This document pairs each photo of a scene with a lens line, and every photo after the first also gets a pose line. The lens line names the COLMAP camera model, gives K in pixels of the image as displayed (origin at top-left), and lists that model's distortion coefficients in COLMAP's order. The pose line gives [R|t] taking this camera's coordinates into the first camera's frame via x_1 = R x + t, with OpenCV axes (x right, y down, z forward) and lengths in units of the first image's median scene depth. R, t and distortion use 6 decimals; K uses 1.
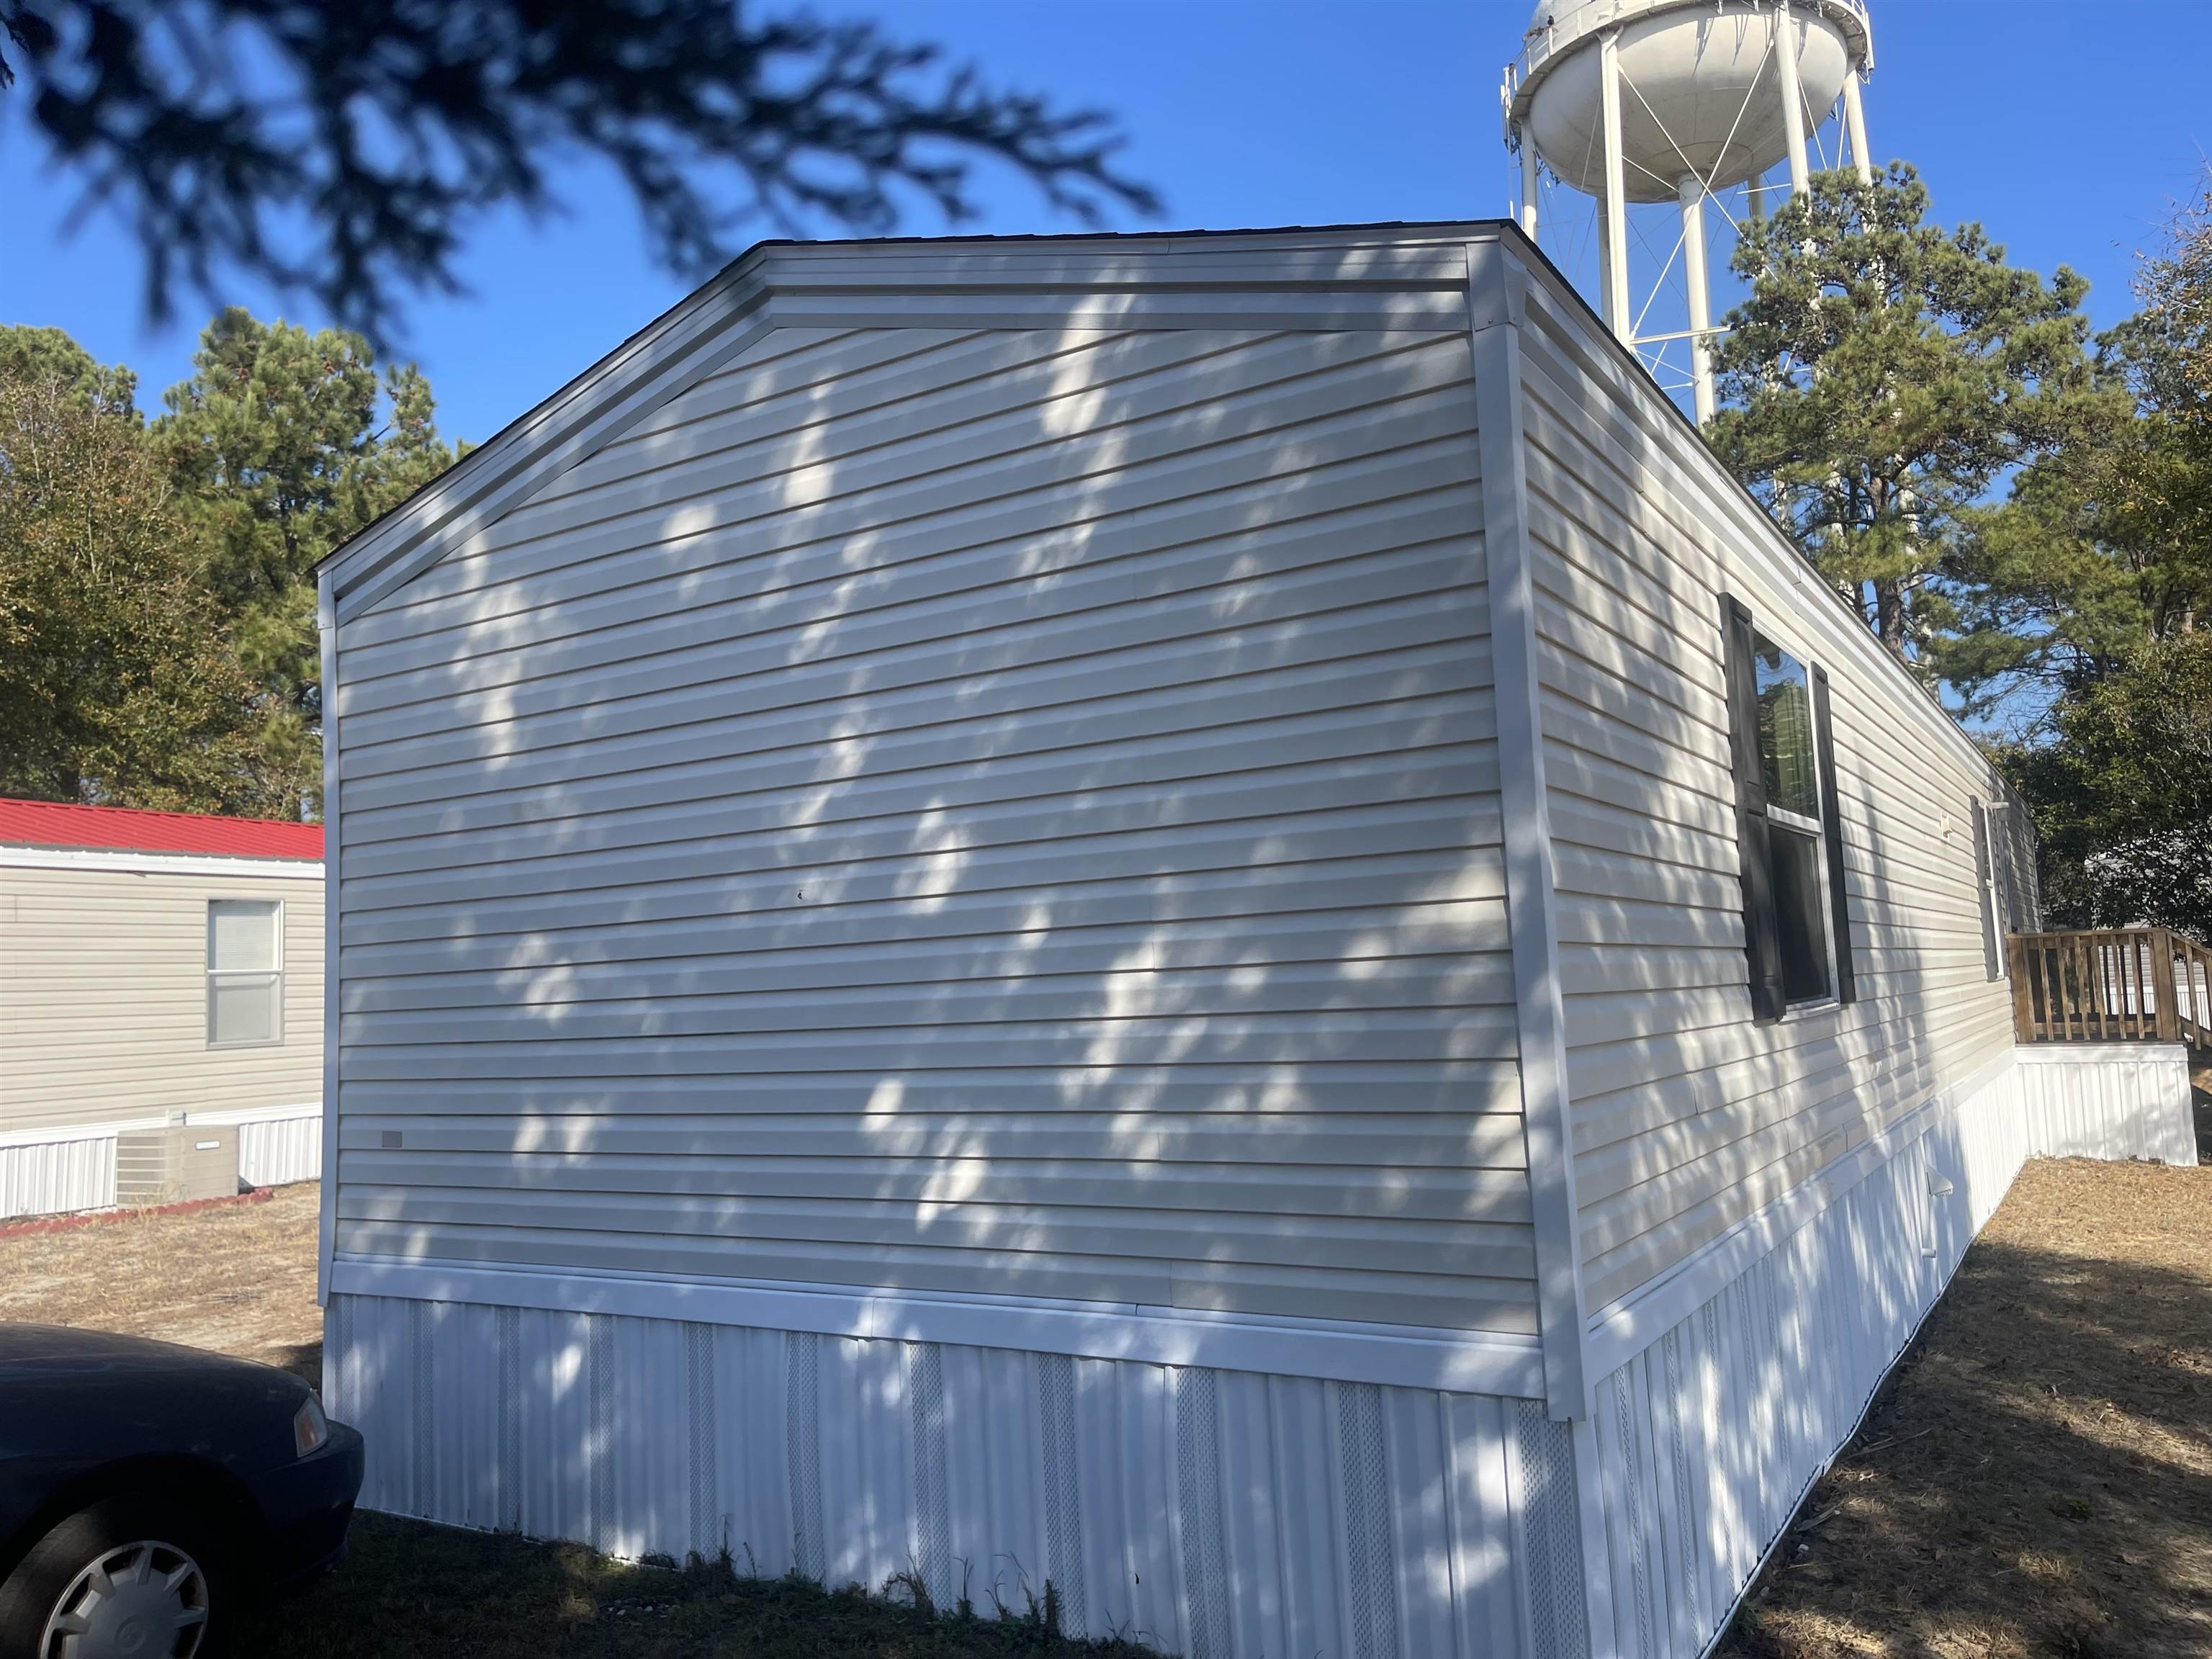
lens RADIAL K [[1675.0, 0, 1099.4], [0, 1675.0, 835.8], [0, 0, 1]] dist [0.064346, -0.089005]
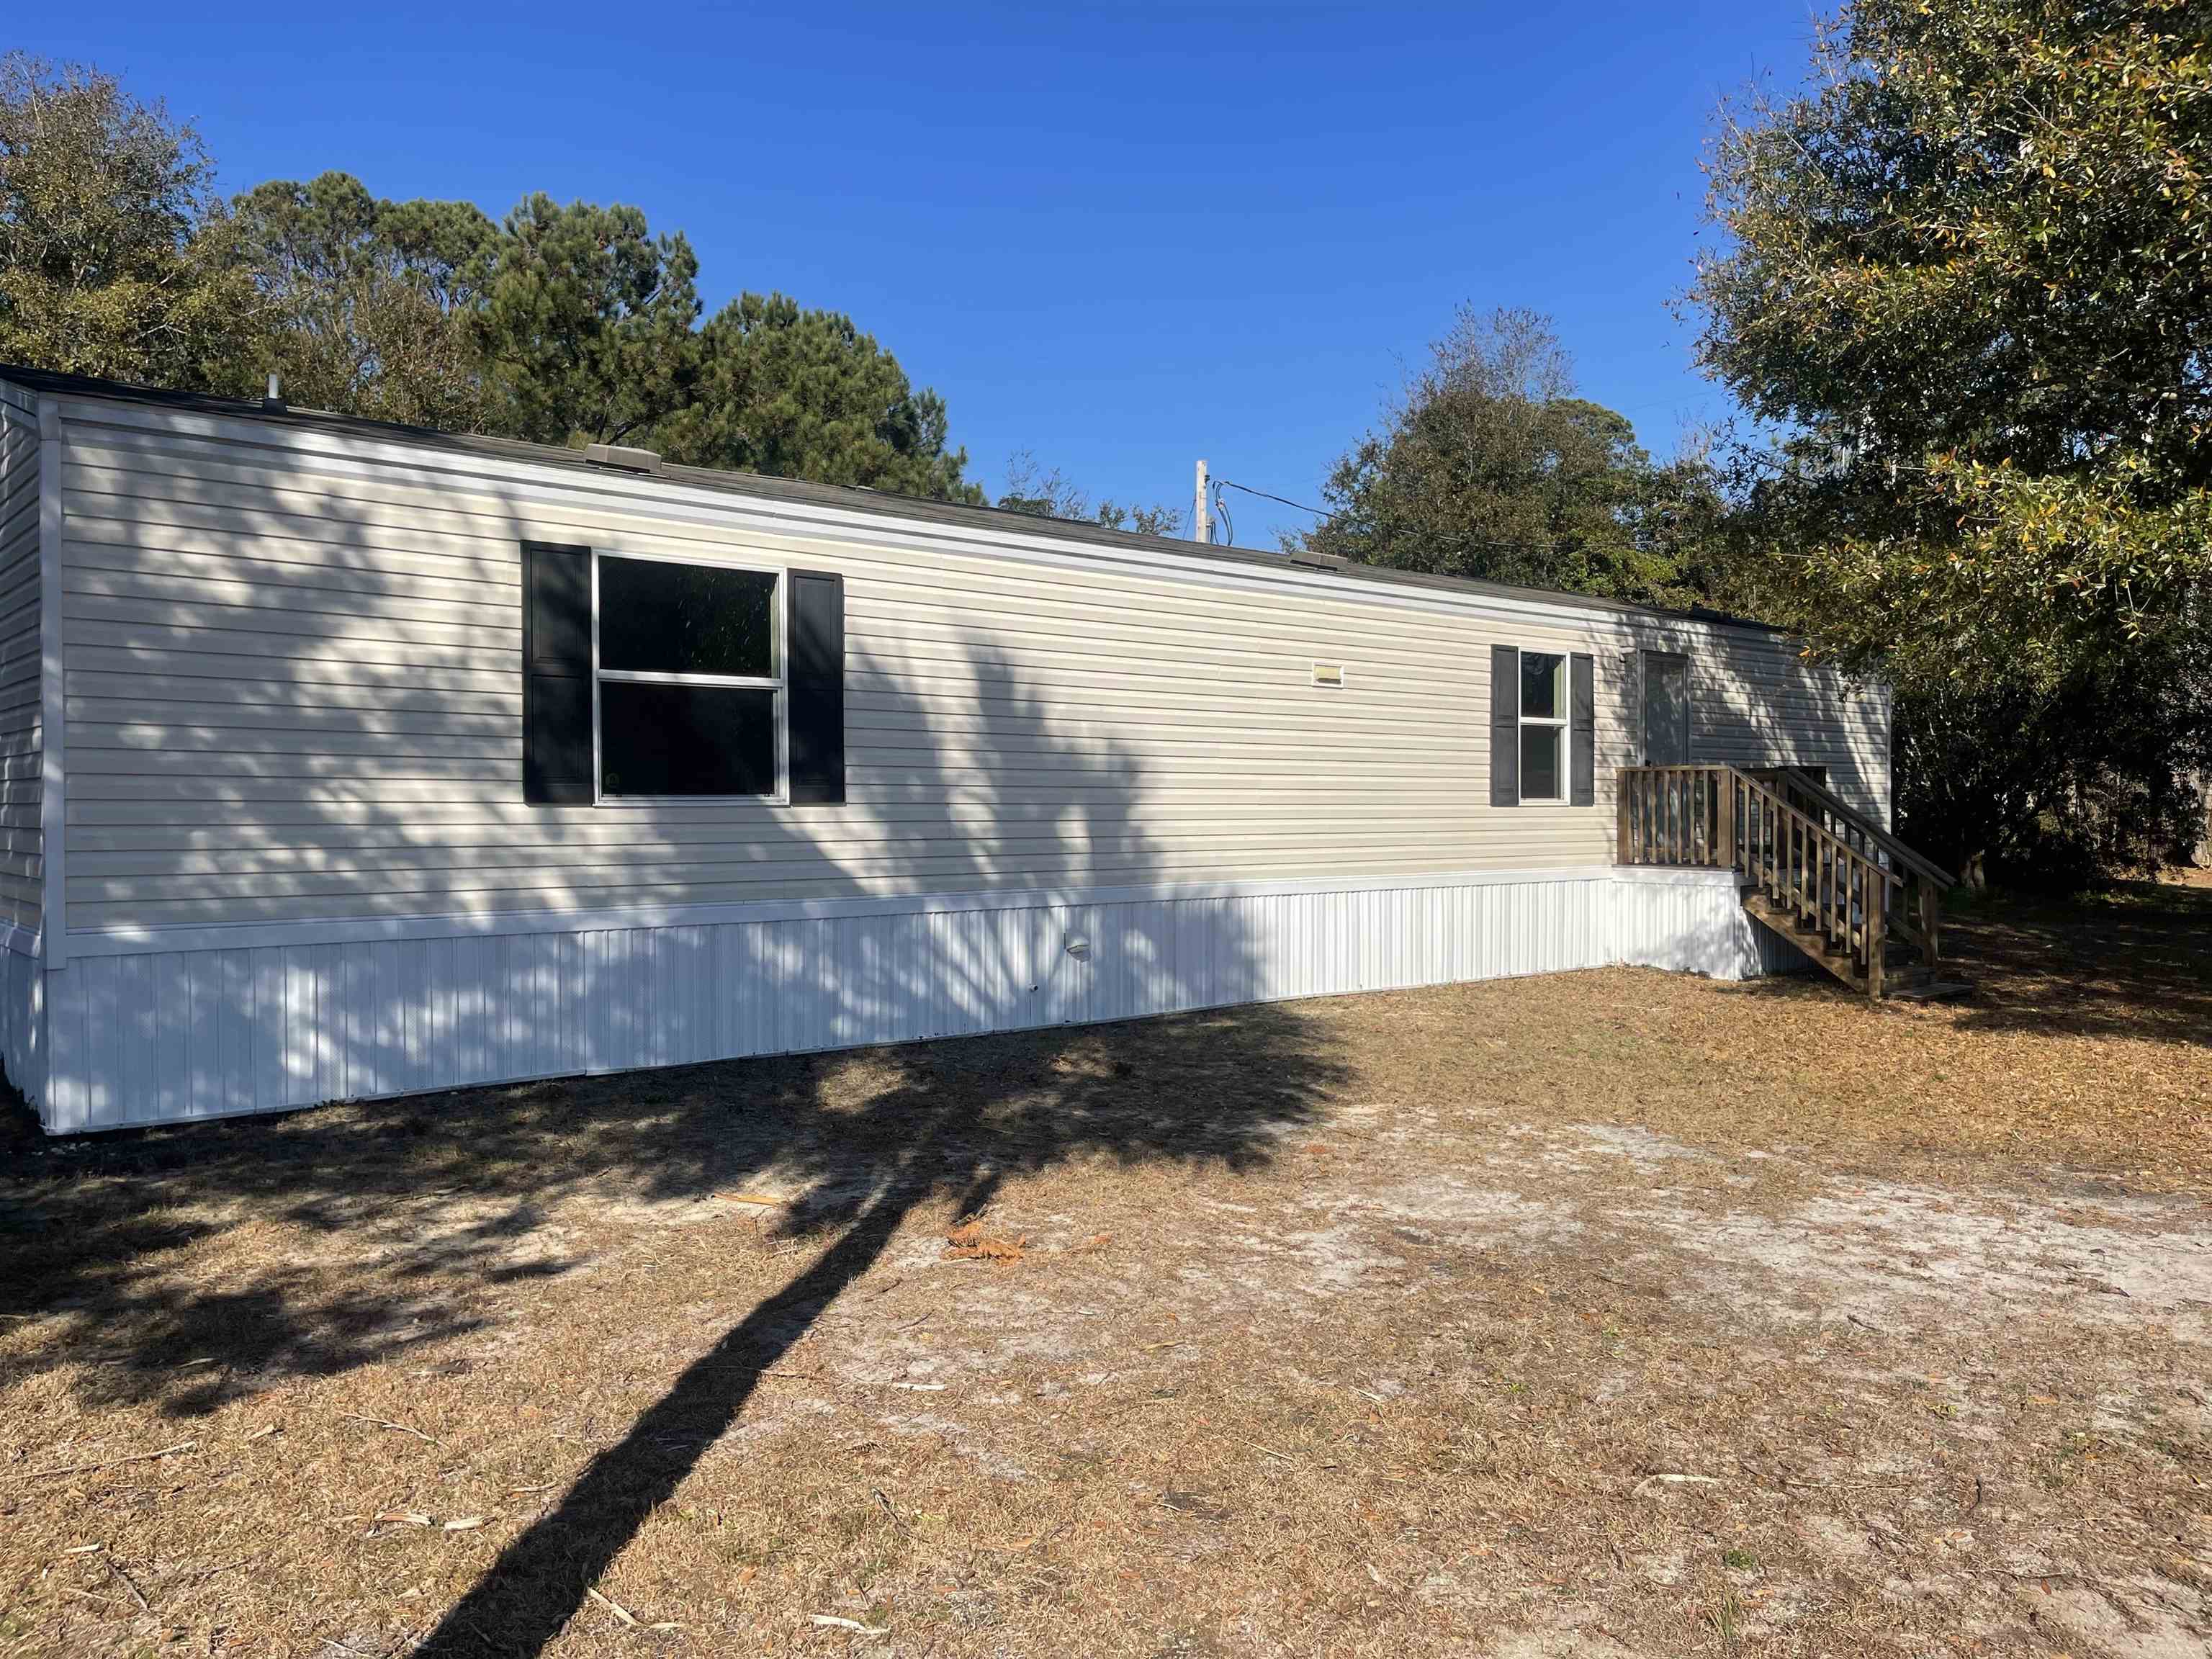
lens RADIAL K [[1675.0, 0, 1089.3], [0, 1675.0, 835.0], [0, 0, 1]] dist [0.064346, -0.089005]
pose [[0.955320, 0.048538, -0.291560, 0.289983], [-0.013062, 0.992393, 0.122411, -0.015978], [0.295284, -0.113134, 0.948688, -0.088626]]
